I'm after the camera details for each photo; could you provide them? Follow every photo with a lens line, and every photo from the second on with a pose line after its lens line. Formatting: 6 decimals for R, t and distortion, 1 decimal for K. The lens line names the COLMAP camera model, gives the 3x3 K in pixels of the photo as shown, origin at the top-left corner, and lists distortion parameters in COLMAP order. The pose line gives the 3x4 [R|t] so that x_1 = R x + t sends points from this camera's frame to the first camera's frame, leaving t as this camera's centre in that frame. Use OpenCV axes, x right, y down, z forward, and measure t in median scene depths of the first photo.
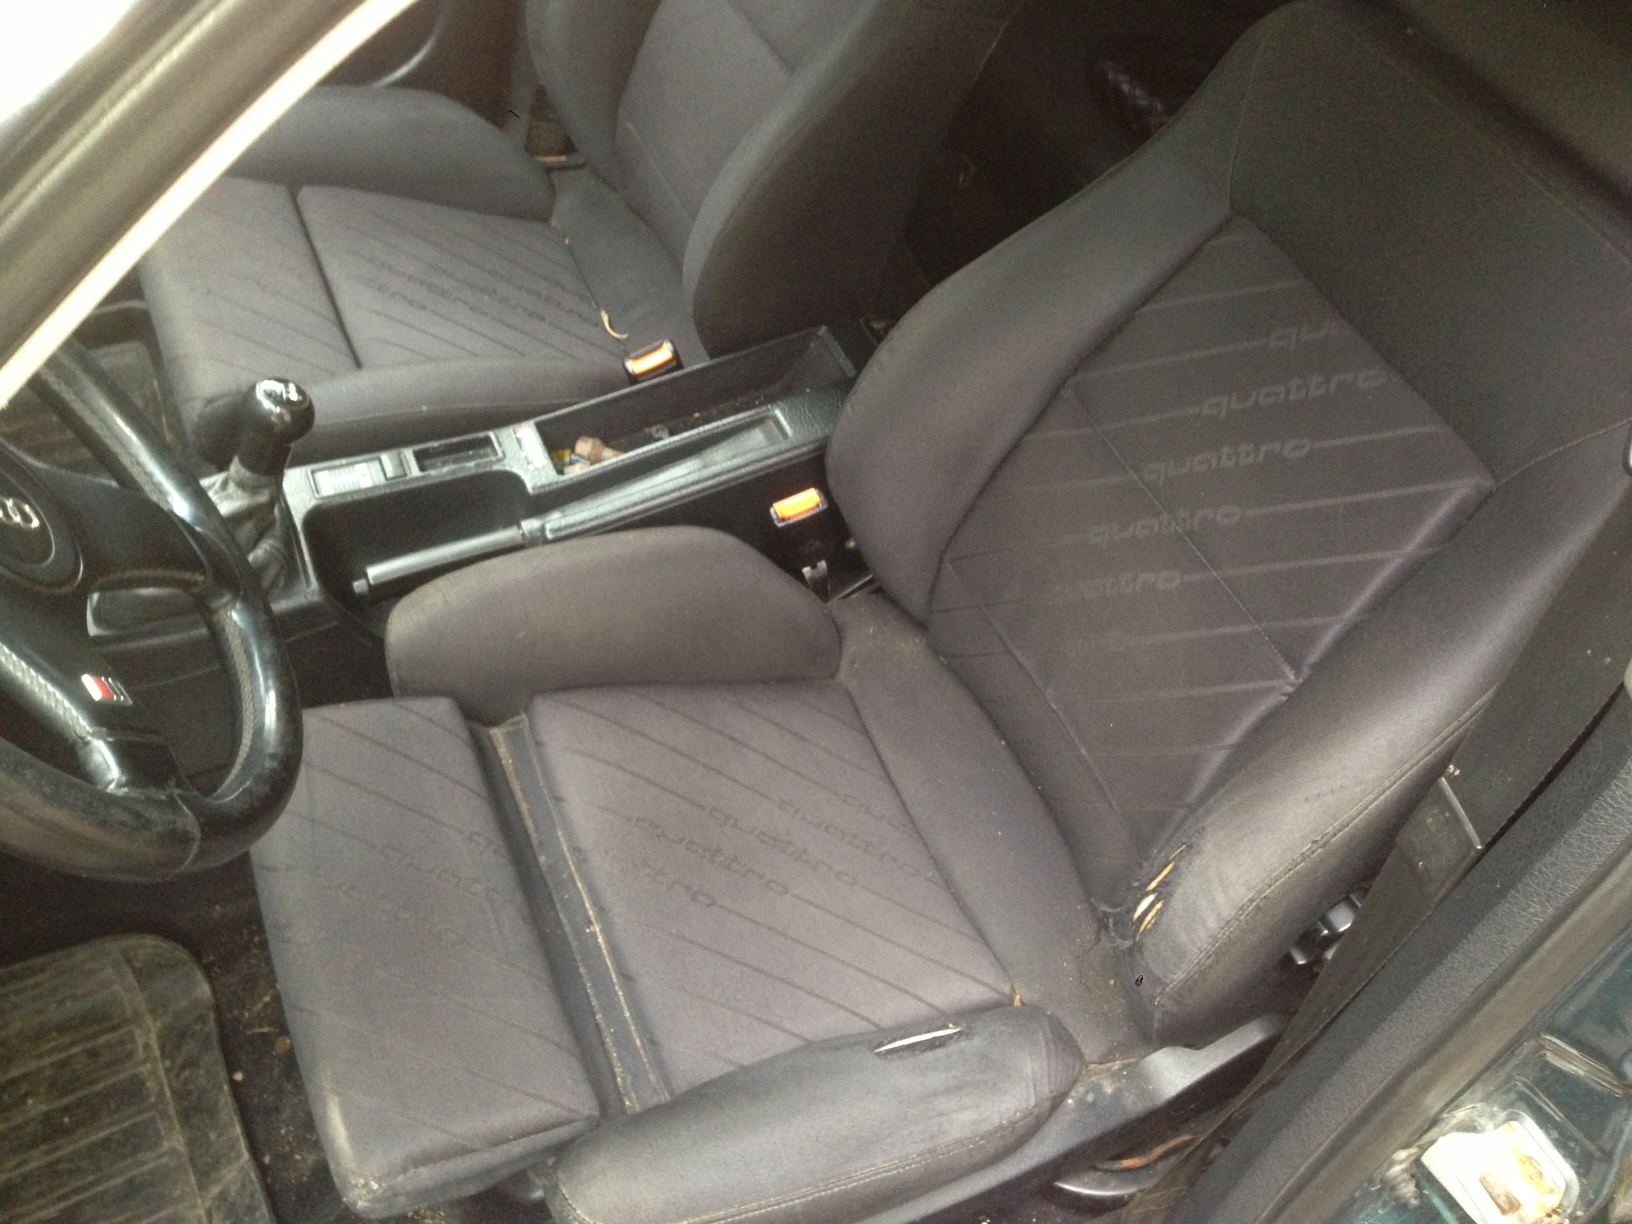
lens RADIAL K [[1478.7, 0, 816.0], [0, 1478.7, 612.0], [0, 0, 1]] dist [0.133607, -0.238478]
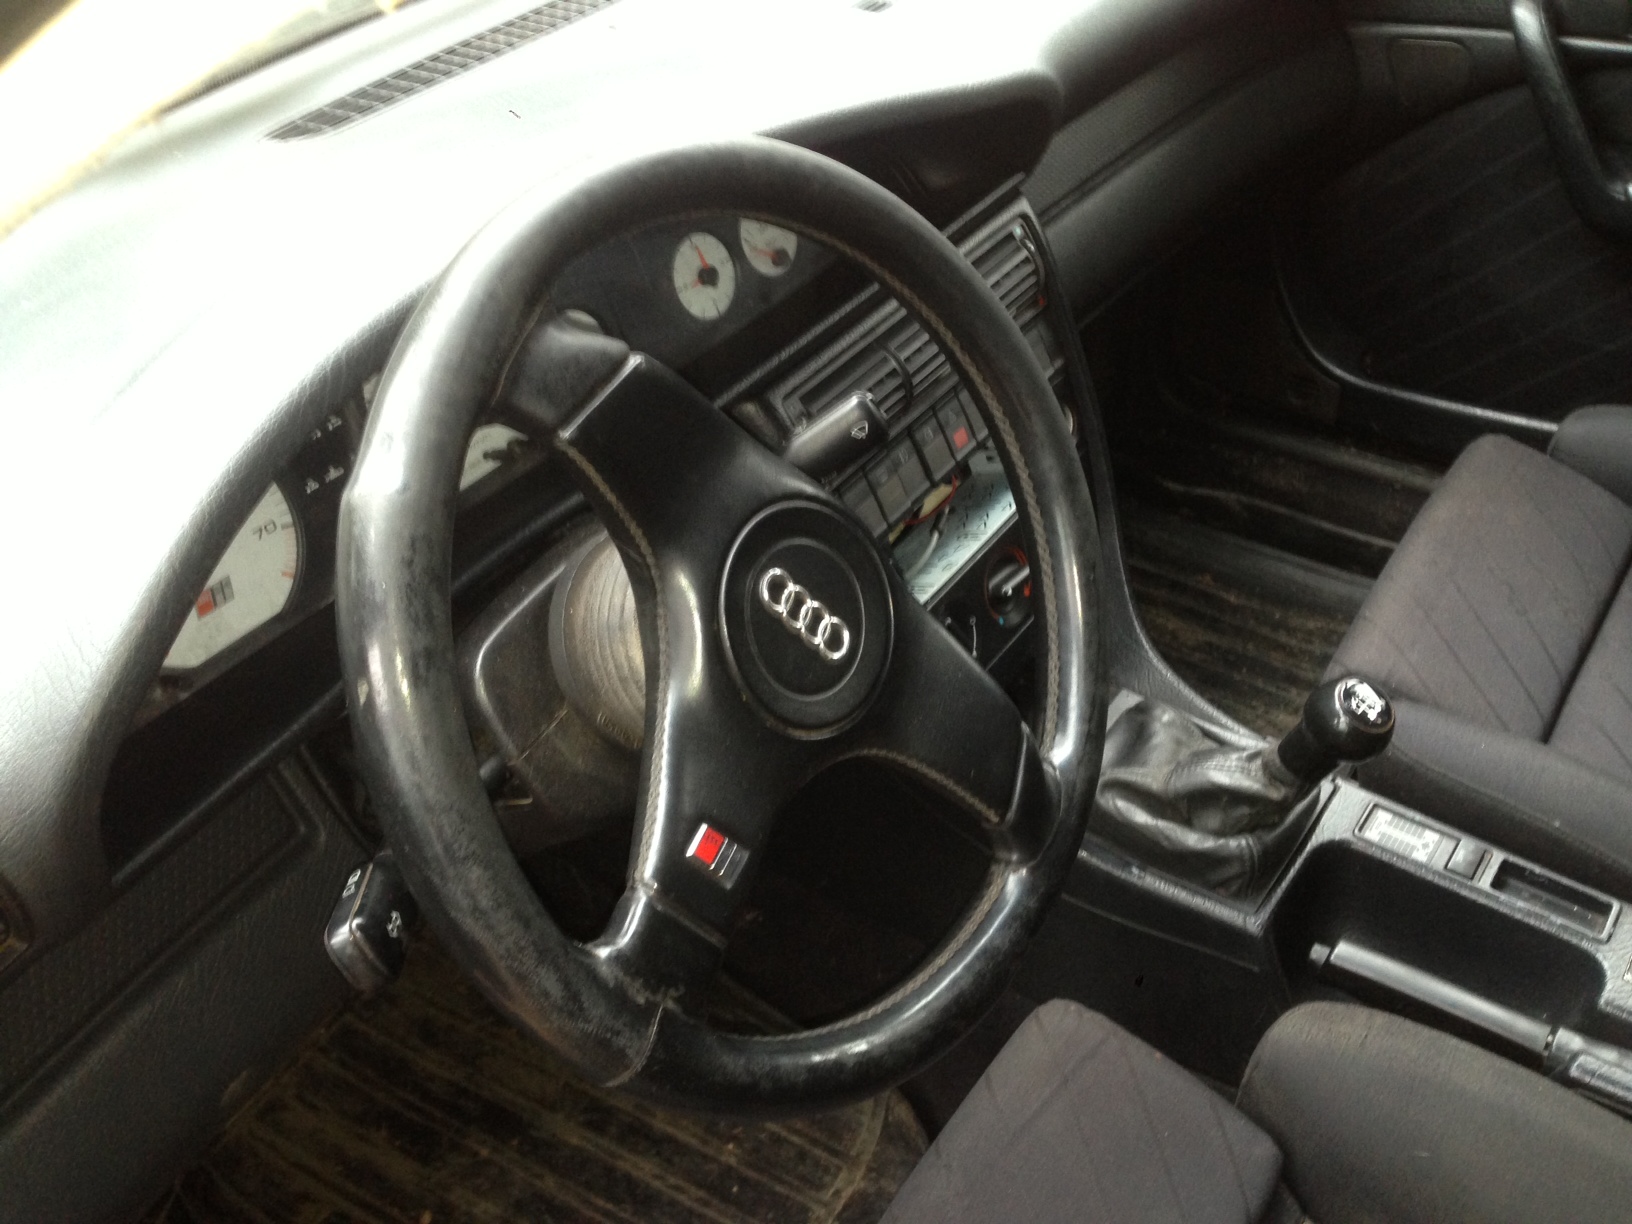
lens RADIAL K [[1478.7, 0, 816.0], [0, 1478.7, 612.0], [0, 0, 1]] dist [0.133607, -0.238478]
pose [[0.505447, 0.475180, -0.720227, 0.042347], [-0.587530, 0.800839, 0.116043, -0.095150], [0.631927, 0.364501, 0.683964, 0.226786]]
